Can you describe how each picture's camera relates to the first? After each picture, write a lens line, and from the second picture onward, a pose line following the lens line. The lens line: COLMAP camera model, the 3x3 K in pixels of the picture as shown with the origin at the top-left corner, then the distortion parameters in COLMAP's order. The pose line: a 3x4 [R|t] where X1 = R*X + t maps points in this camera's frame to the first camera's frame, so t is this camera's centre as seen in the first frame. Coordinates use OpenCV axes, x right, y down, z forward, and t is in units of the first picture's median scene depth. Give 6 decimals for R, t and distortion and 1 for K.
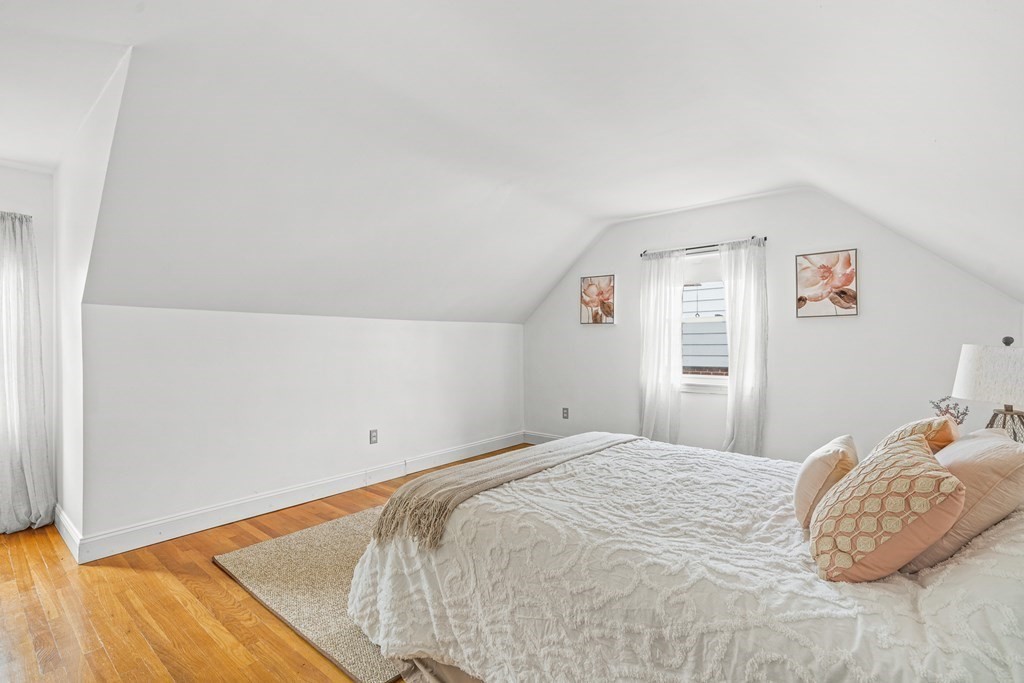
lens RADIAL K [[480.7, 0, 513.3], [0, 480.7, 346.4], [0, 0, 1]] dist [0.010798, -0.003417]
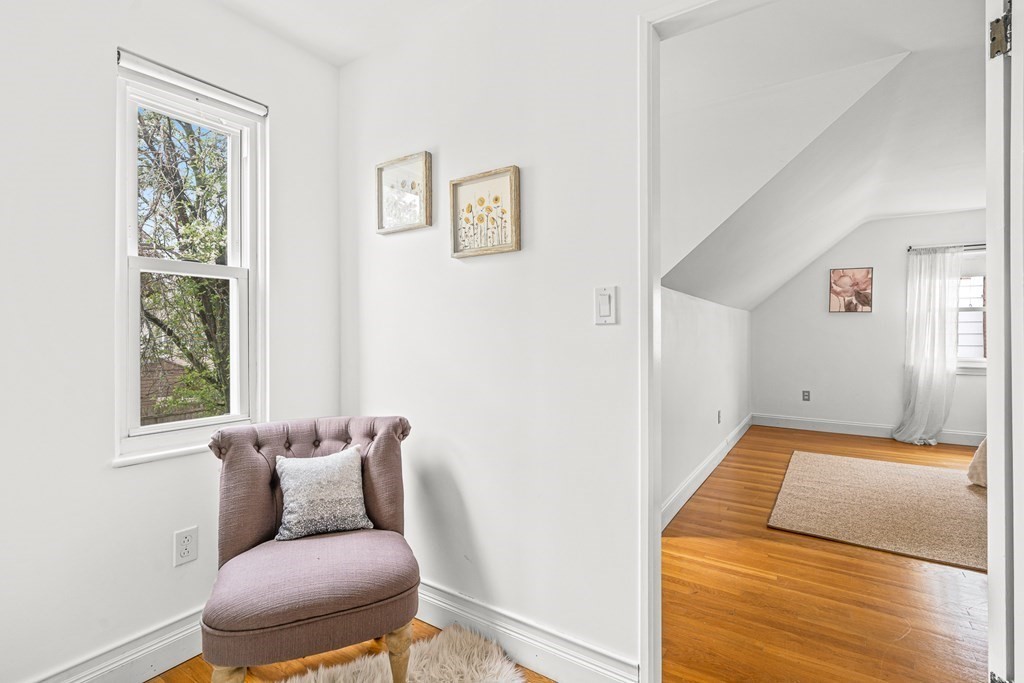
lens RADIAL K [[480.7, 0, 513.0], [0, 480.7, 336.4], [0, 0, 1]] dist [0.010798, -0.003417]
pose [[0.993835, 0.009993, 0.110421, -0.702752], [-0.009883, 0.999950, -0.001546, 0.016279], [-0.110431, 0.000445, 0.993884, 0.006070]]
